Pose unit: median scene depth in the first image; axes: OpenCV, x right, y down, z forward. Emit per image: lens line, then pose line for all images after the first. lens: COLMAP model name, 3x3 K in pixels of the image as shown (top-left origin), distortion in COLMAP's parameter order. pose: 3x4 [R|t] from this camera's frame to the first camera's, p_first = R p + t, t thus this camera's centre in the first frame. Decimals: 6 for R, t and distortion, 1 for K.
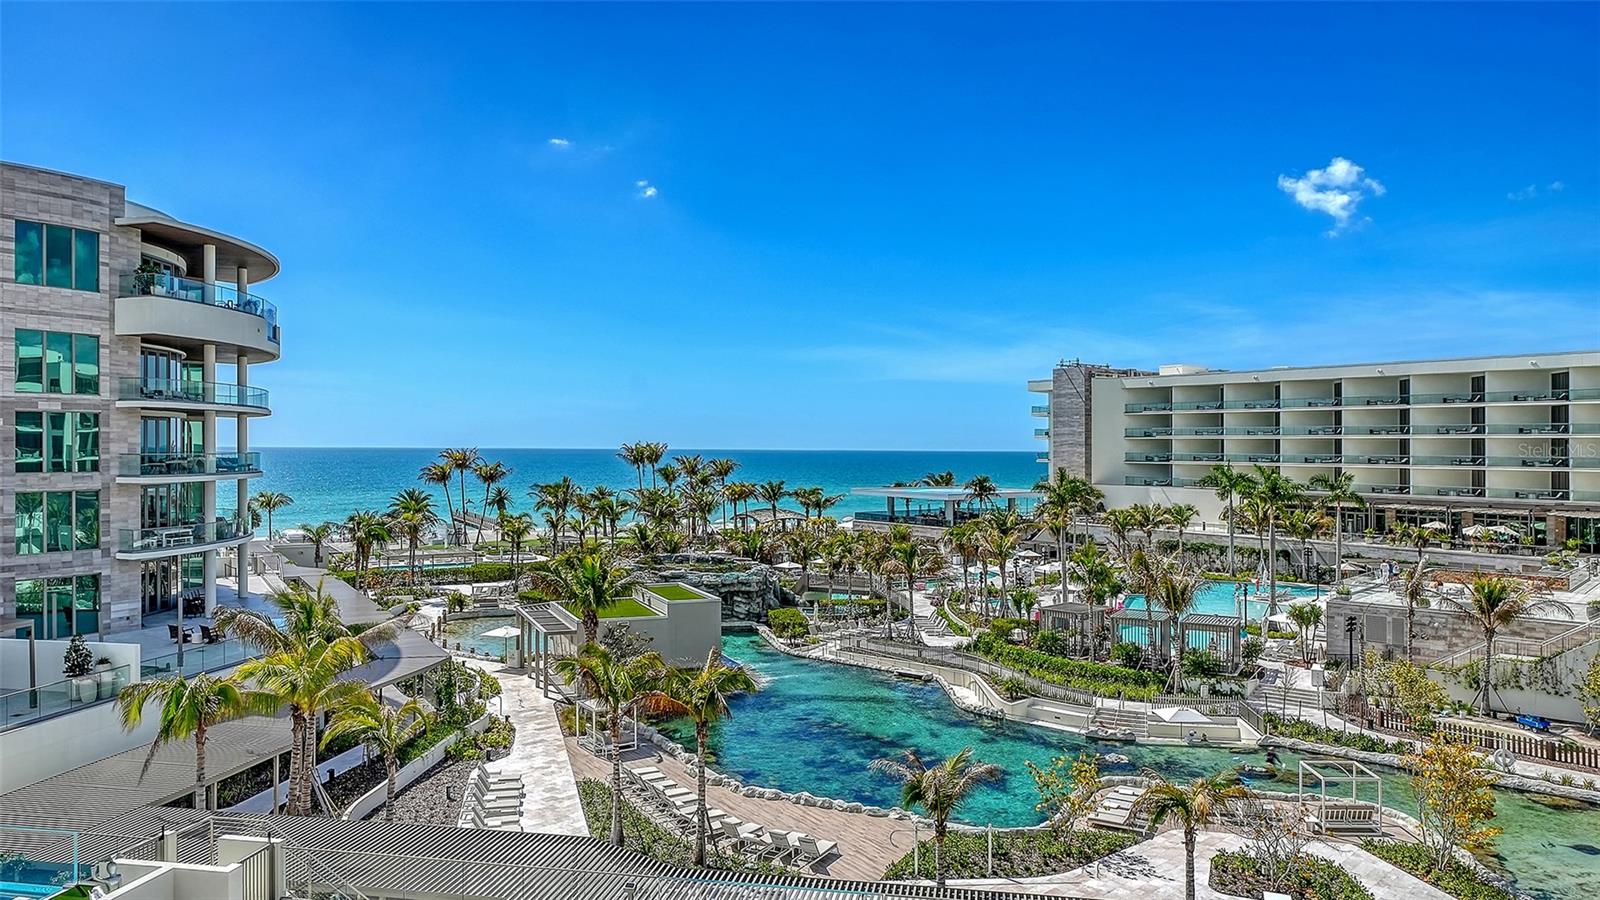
lens RADIAL K [[1067.3, 0, 826.5], [0, 1067.3, 459.8], [0, 0, 1]] dist [-0.011150, 0.004385]
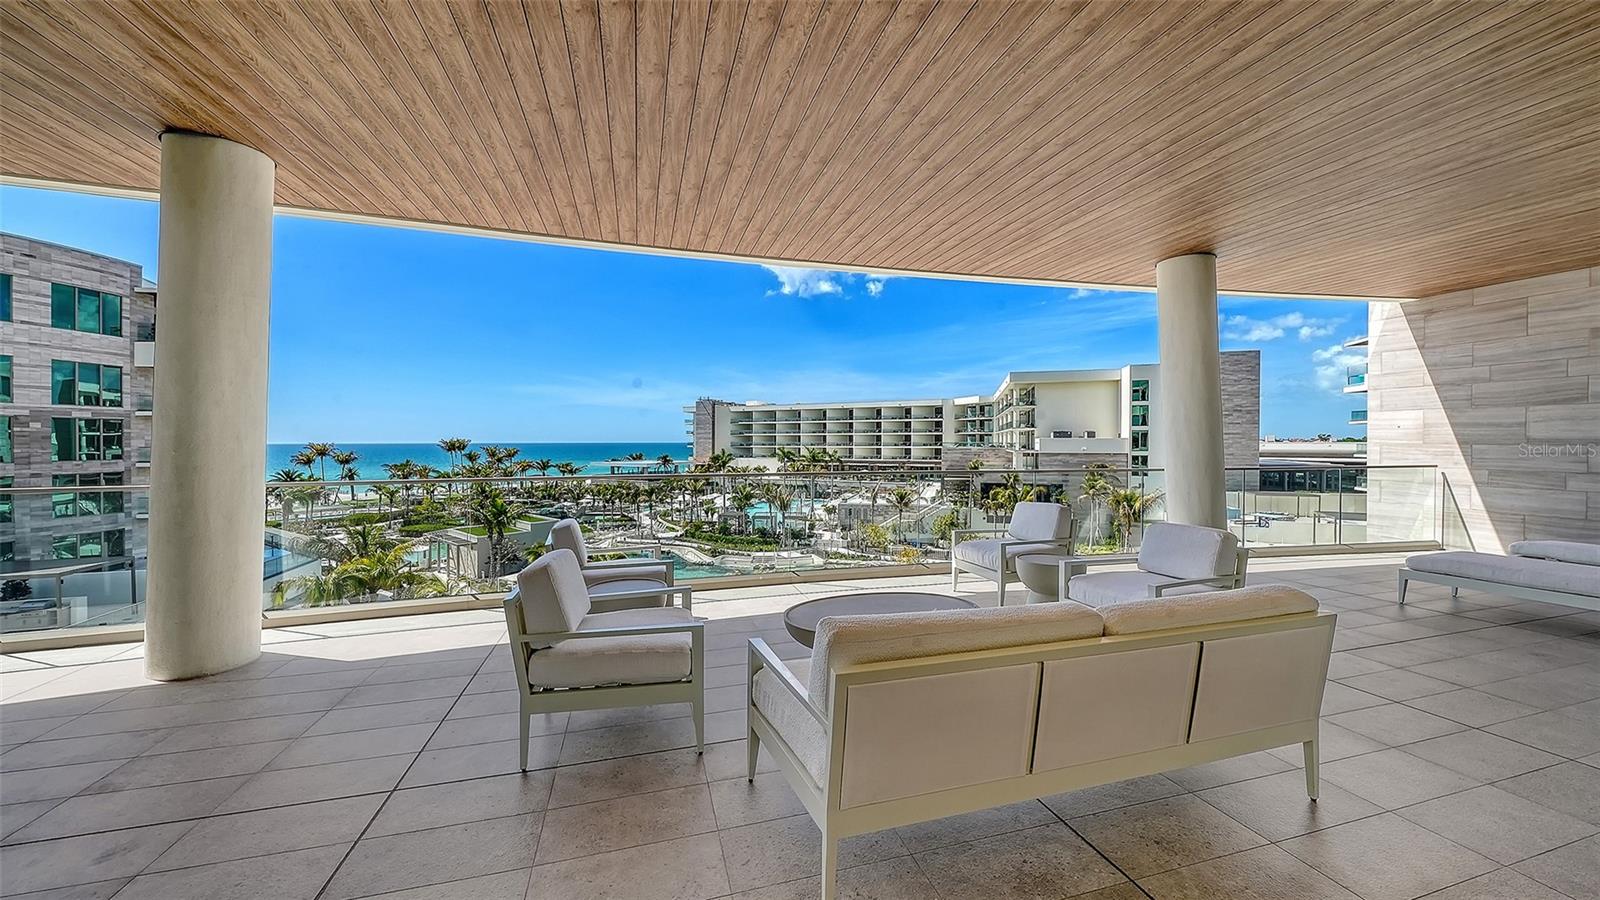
lens RADIAL K [[561.6, 0, 798.9], [0, 561.6, 433.6], [0, 0, 1]] dist [-0.003456, -0.000736]
pose [[0.897771, -0.002475, 0.440455, -0.143935], [0.012910, 0.999702, -0.020697, 0.002870], [-0.440272, 0.024267, 0.897536, -0.074788]]
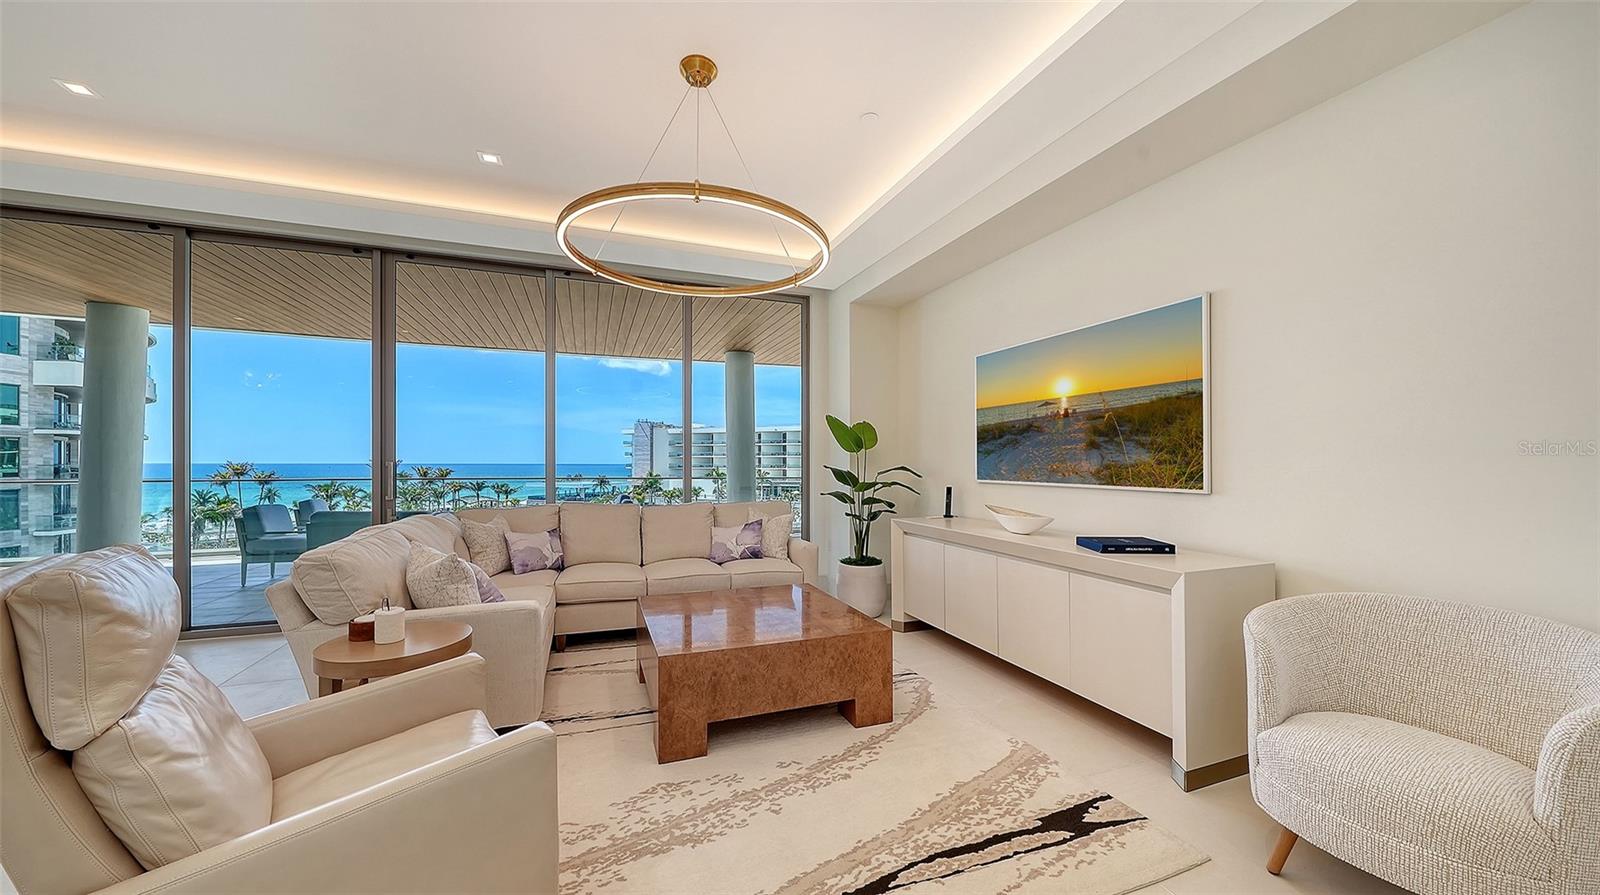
lens RADIAL K [[561.6, 0, 802.9], [0, 561.6, 454.8], [0, 0, 1]] dist [-0.003456, -0.000736]
pose [[0.860270, 0.003966, 0.509824, -0.107712], [0.008645, 0.999713, -0.022363, 0.005530], [-0.509766, 0.023646, 0.859988, -0.171175]]
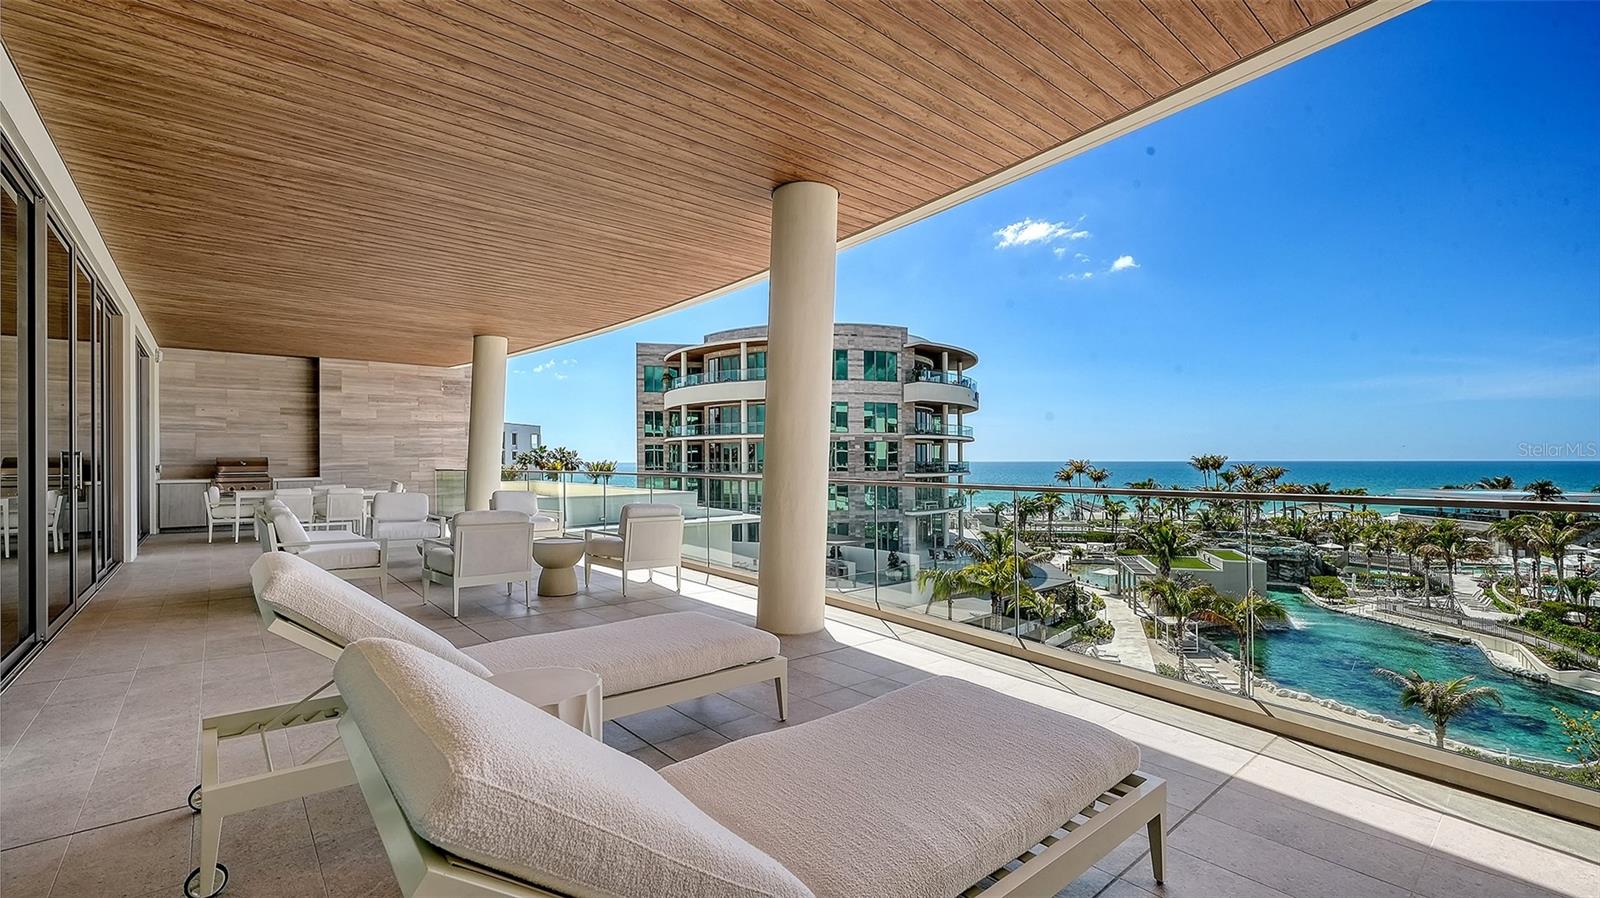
lens RADIAL K [[695.1, 0, 824.3], [0, 695.1, 447.6], [0, 0, 1]] dist [-0.000093, -0.000657]
pose [[0.777441, -0.019922, -0.628640, 0.026830], [-0.000035, 0.999497, -0.031718, 0.006867], [0.628956, 0.024681, 0.777049, -0.084493]]
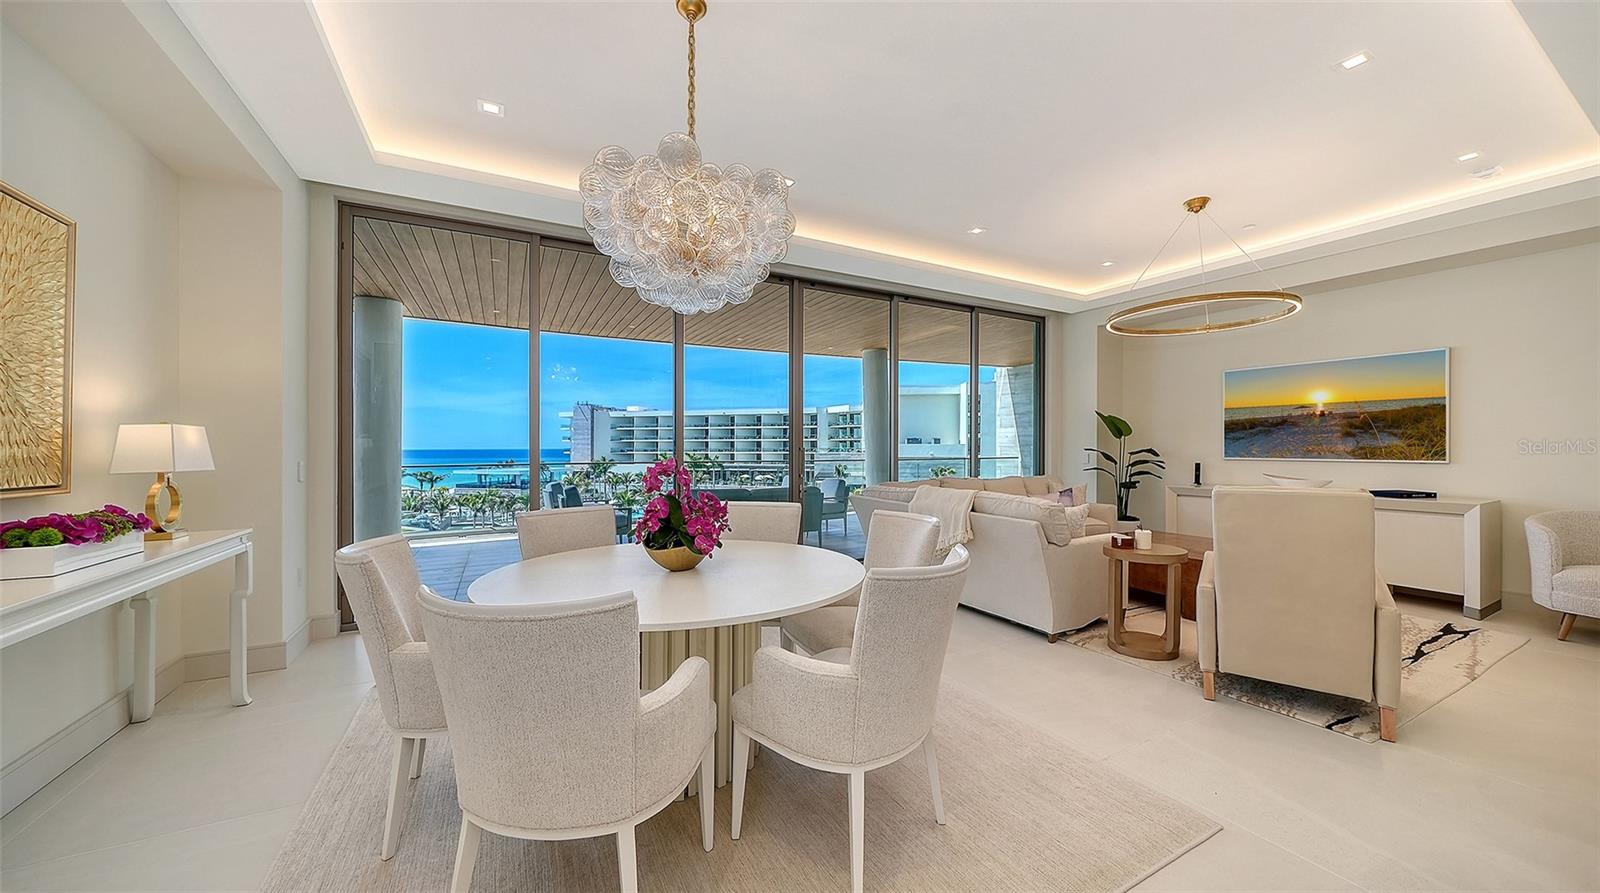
lens RADIAL K [[561.6, 0, 812.5], [0, 561.6, 449.8], [0, 0, 1]] dist [-0.003456, -0.000736]
pose [[0.776140, -0.012458, 0.630437, -0.175480], [0.015989, 0.999872, 0.000073, 0.004645], [-0.630357, 0.010023, 0.776240, -0.153391]]
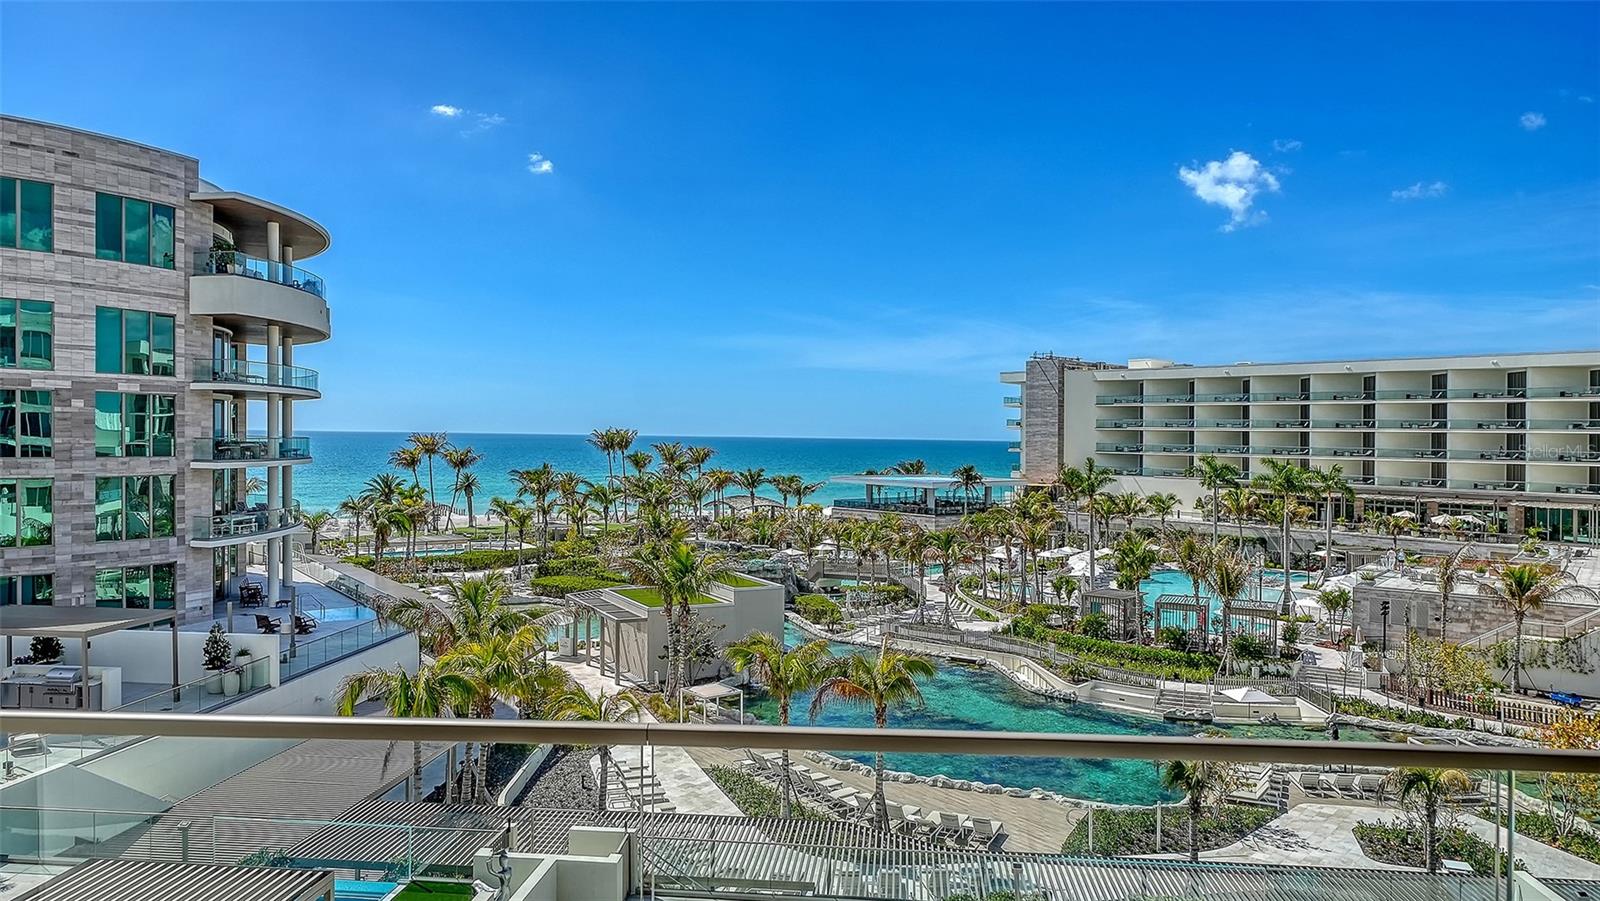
lens RADIAL K [[1067.3, 0, 807.4], [0, 1067.3, 443.3], [0, 0, 1]] dist [-0.011150, 0.004385]
pose [[0.996252, 0.008408, 0.086089, -0.151492], [-0.008193, 0.999962, -0.002848, -0.001831], [-0.086110, 0.002132, 0.996283, -0.005829]]
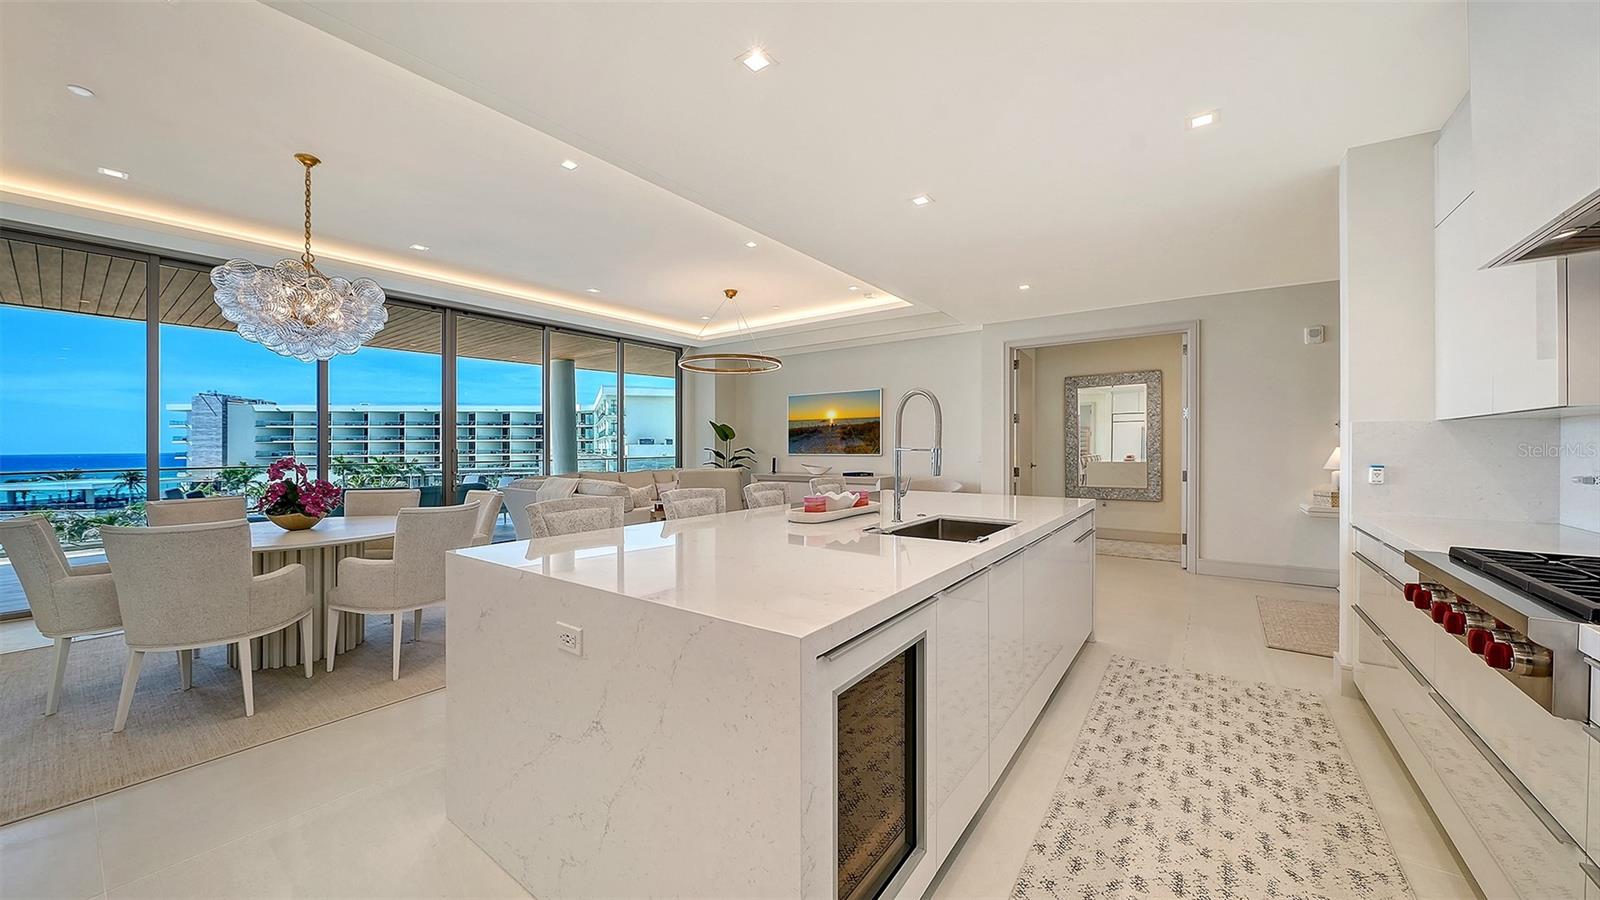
lens RADIAL K [[561.6, 0, 794.8], [0, 561.6, 446.1], [0, 0, 1]] dist [-0.003456, -0.000736]
pose [[0.450778, -0.011180, 0.892566, -0.187369], [0.022612, 0.999744, 0.001102, 0.005029], [-0.892350, 0.019686, 0.450915, -0.191416]]
